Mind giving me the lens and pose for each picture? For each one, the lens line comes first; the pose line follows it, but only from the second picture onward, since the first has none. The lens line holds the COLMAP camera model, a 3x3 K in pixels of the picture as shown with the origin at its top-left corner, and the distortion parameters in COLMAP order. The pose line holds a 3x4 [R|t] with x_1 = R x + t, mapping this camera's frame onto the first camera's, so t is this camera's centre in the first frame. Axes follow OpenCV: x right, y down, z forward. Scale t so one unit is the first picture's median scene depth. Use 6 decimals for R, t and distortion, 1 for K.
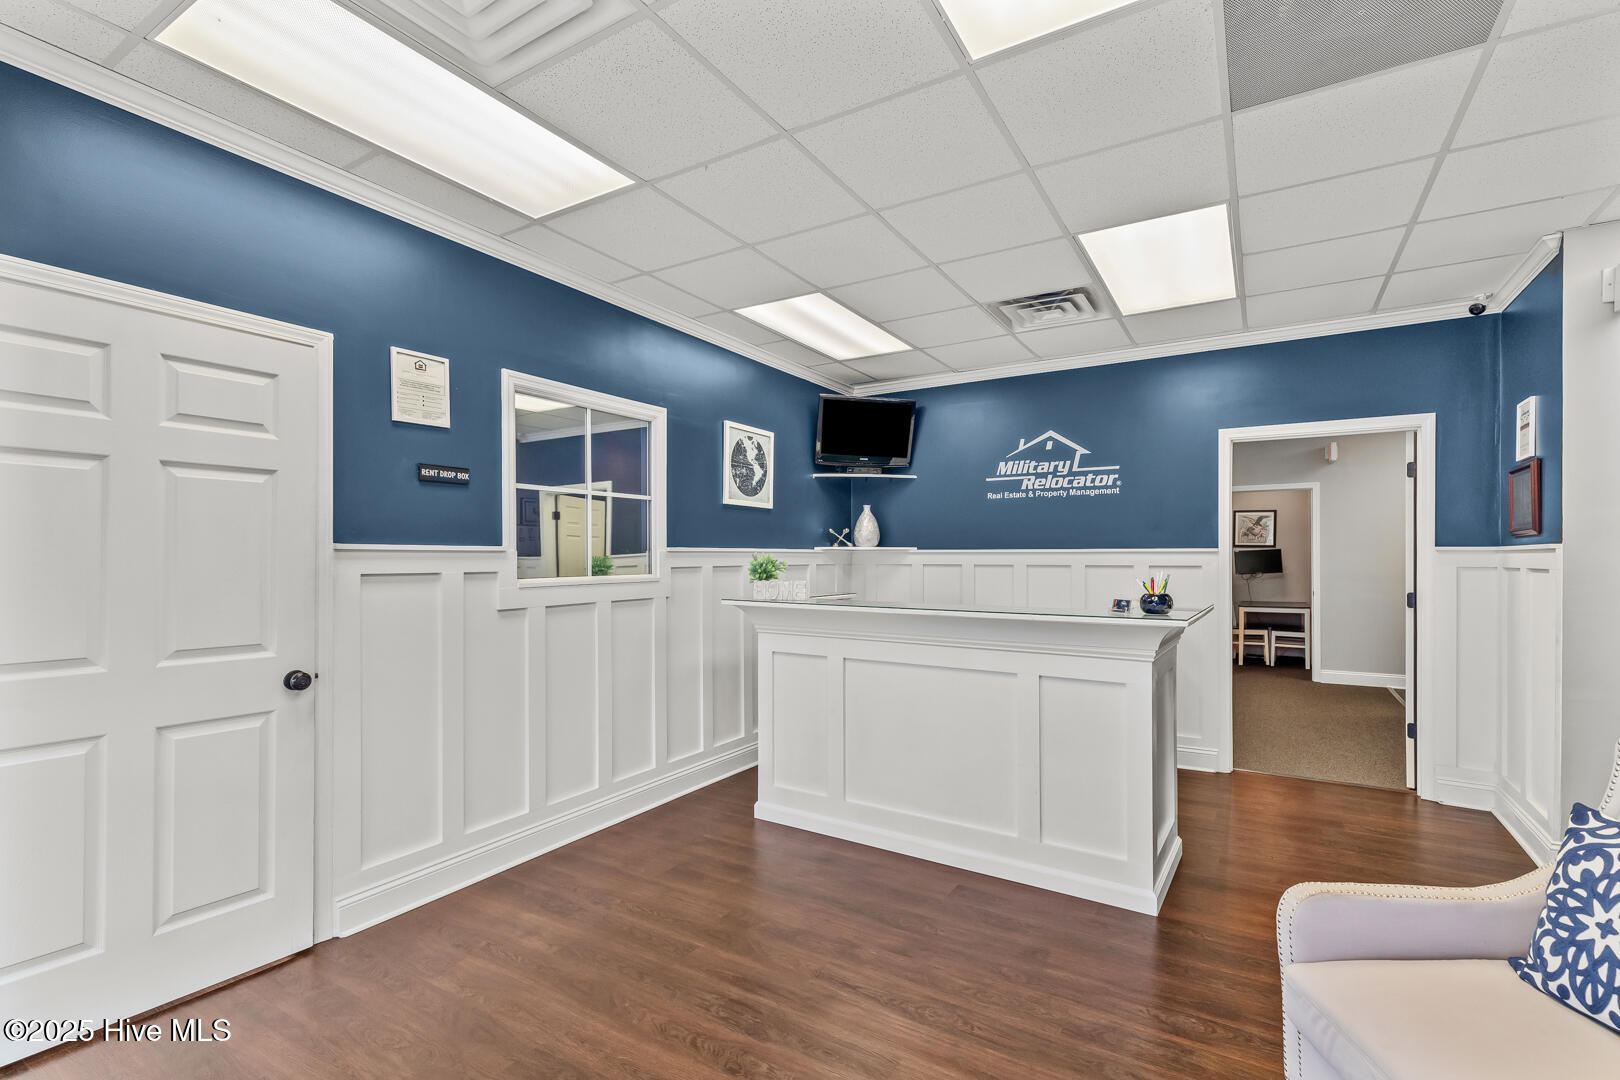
lens RADIAL K [[720.3, 0, 816.1], [0, 720.3, 555.3], [0, 0, 1]] dist [0.008044, -0.002265]
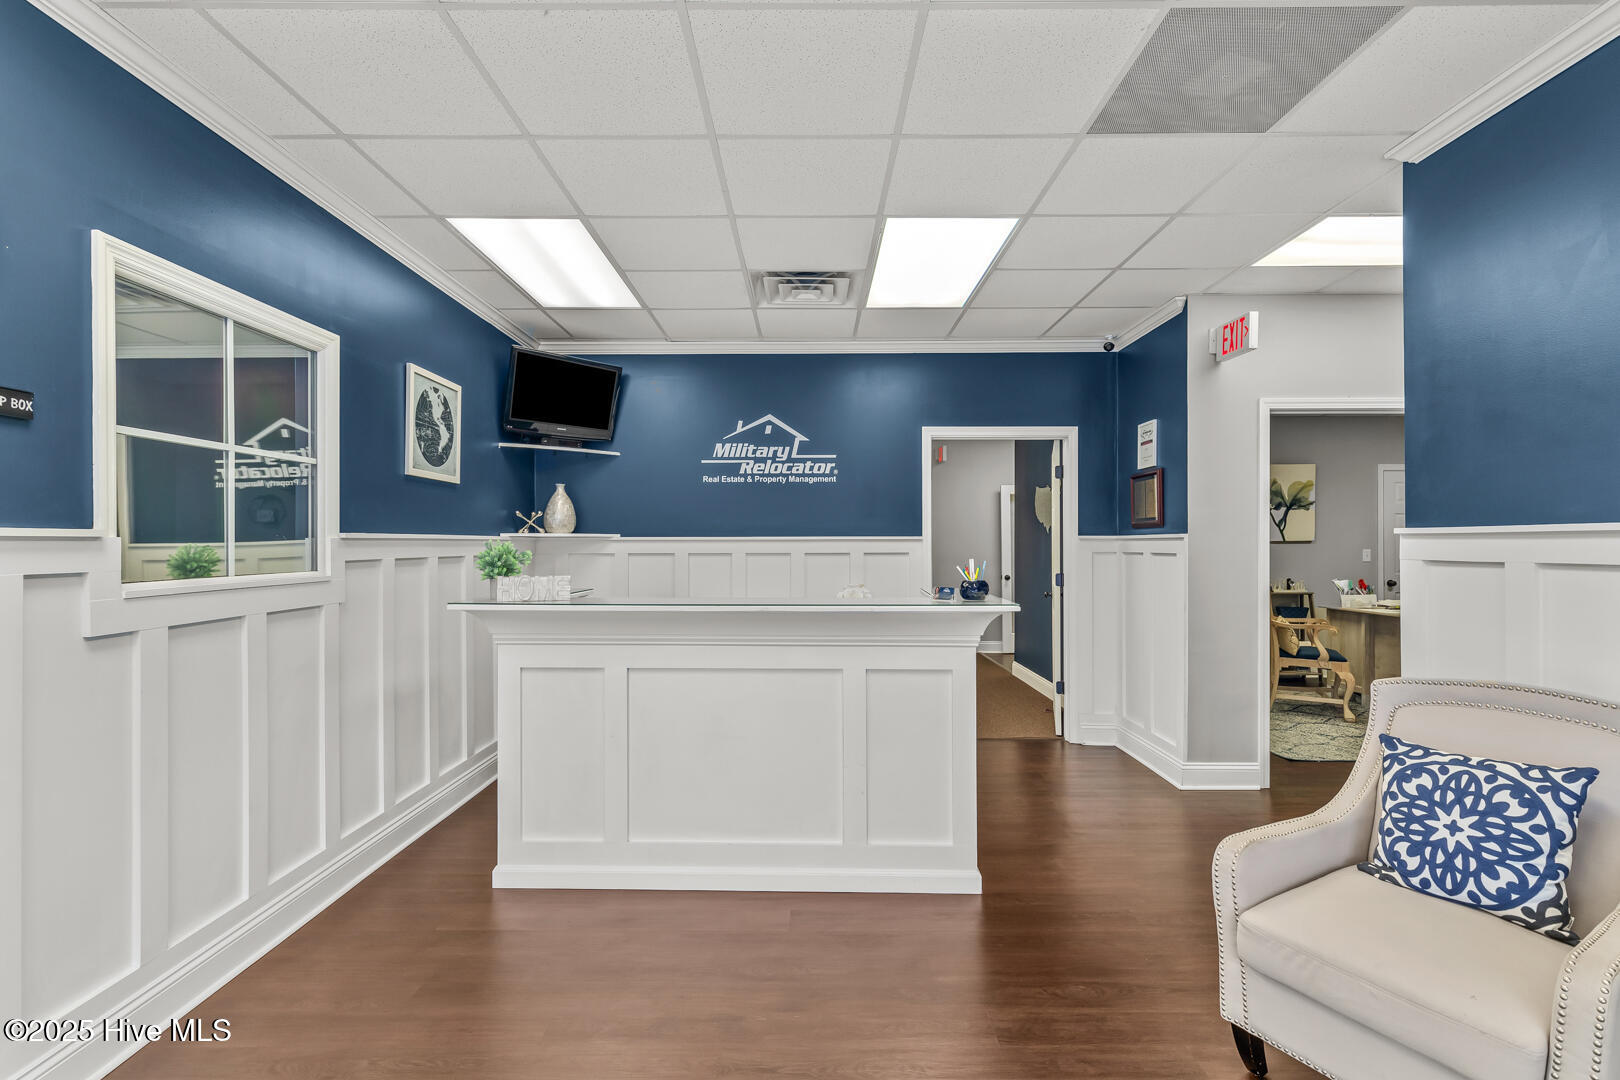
lens RADIAL K [[758.1, 0, 794.1], [0, 758.1, 538.1], [0, 0, 1]] dist [0.010198, -0.002204]
pose [[0.860279, 0.001941, 0.509820, -0.208562], [0.001087, 0.999984, -0.005641, -0.001018], [-0.509822, 0.005407, 0.860263, 0.135640]]
